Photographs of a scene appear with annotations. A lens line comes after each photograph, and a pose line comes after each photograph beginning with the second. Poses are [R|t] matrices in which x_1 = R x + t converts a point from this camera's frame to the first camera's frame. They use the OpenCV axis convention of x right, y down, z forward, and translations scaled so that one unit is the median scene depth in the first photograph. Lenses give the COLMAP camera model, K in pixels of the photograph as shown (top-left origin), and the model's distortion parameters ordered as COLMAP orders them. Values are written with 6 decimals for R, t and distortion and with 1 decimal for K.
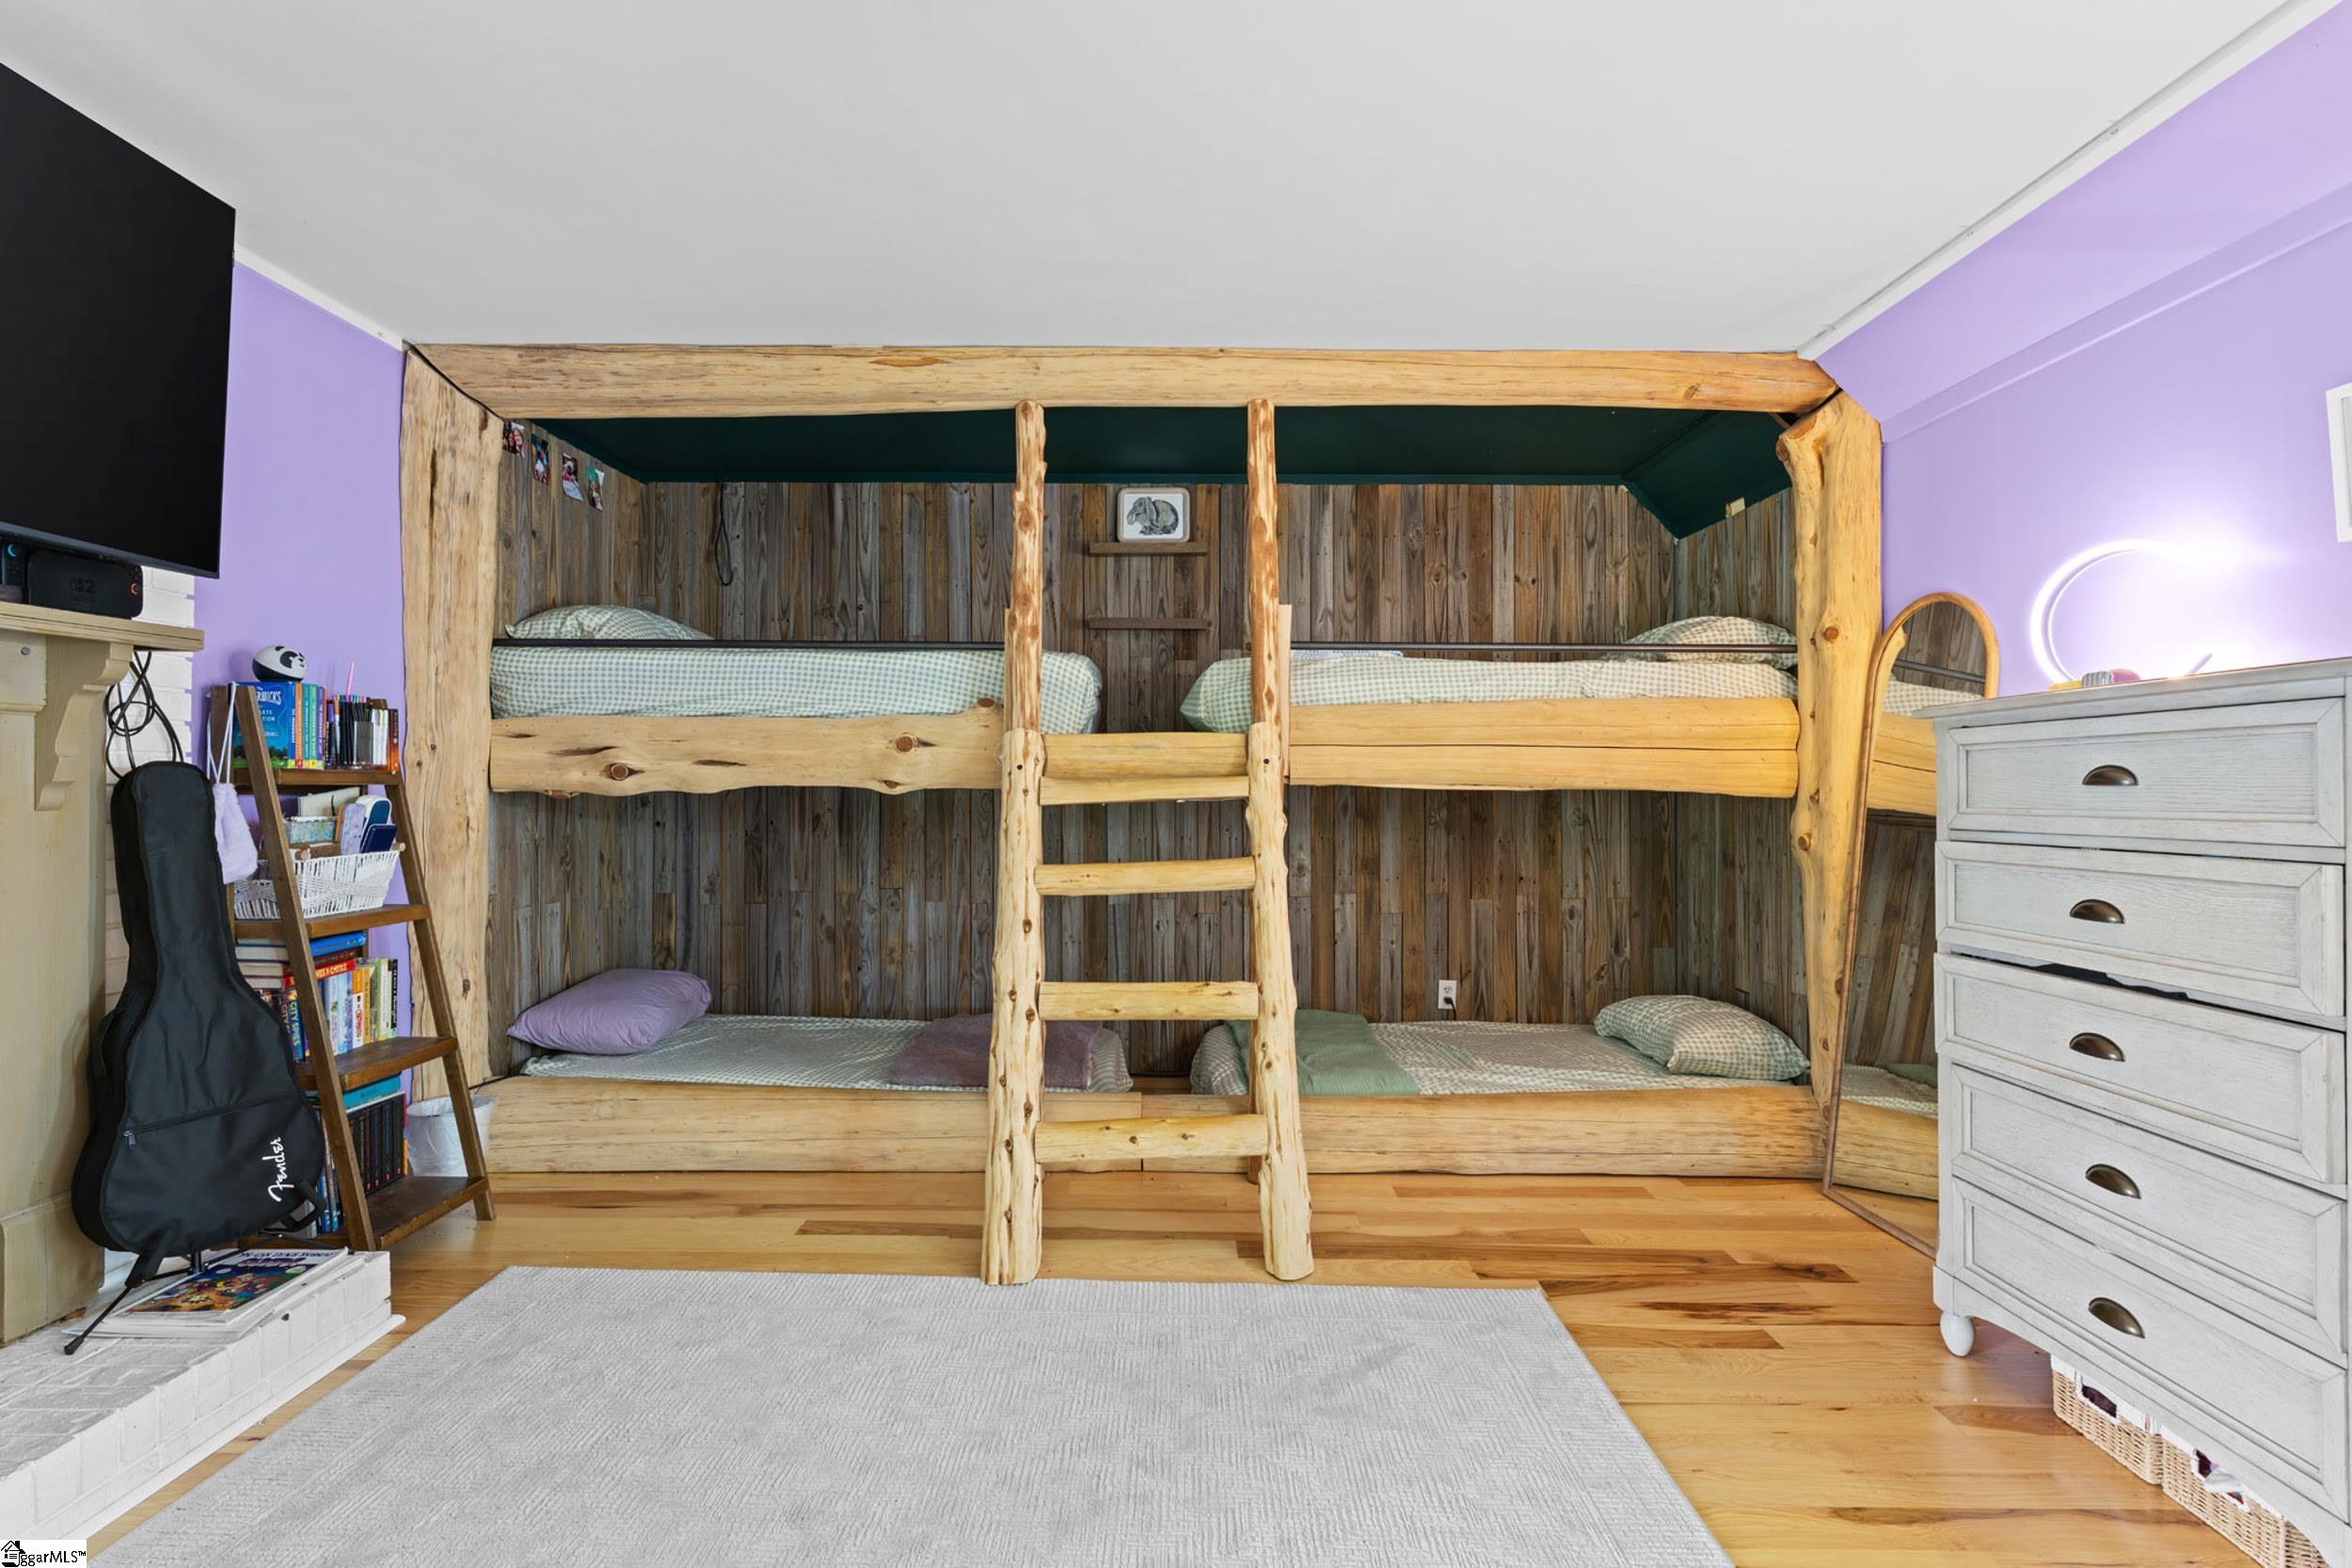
lens RADIAL K [[1114.9, 0, 1179.1], [0, 1114.9, 780.9], [0, 0, 1]] dist [0.001340, -0.000242]
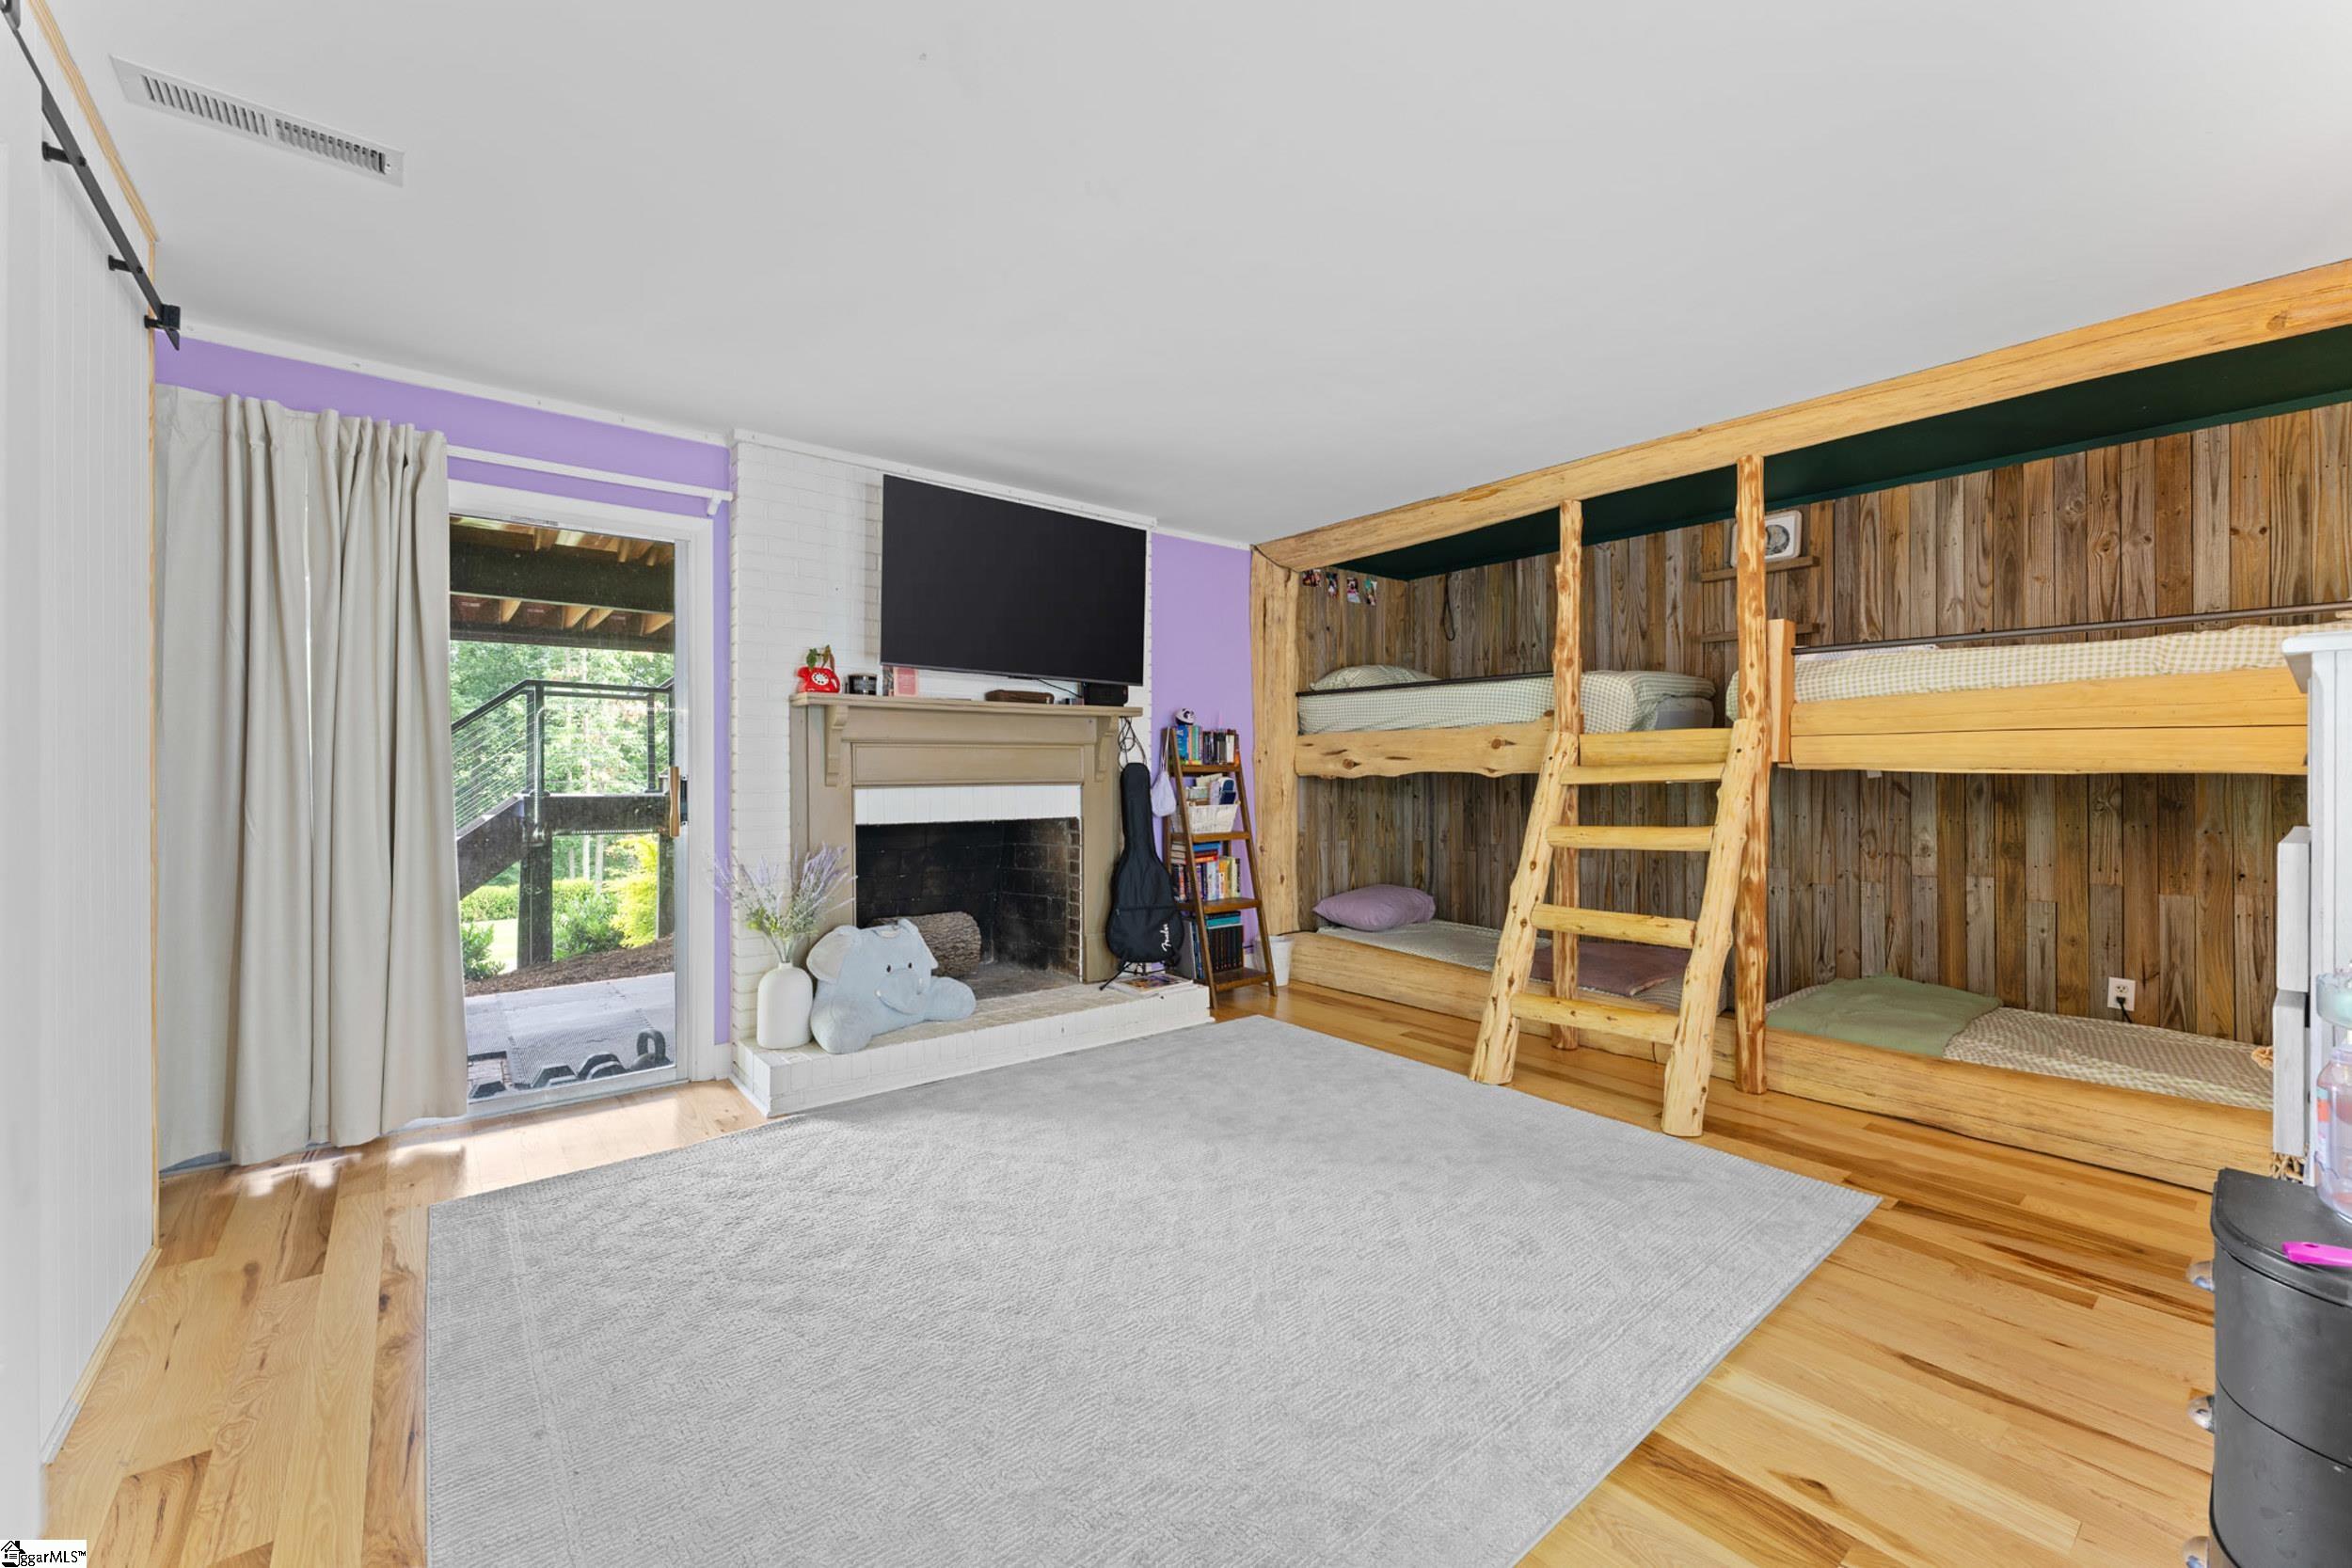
lens RADIAL K [[948.3, 0, 1170.0], [0, 948.3, 782.8], [0, 0, 1]] dist [-0.000699, -0.000232]
pose [[0.629741, 0.005344, -0.776787, 0.480005], [0.005915, 0.999914, 0.011675, 0.002047], [0.776783, -0.011947, 0.629655, -0.152921]]
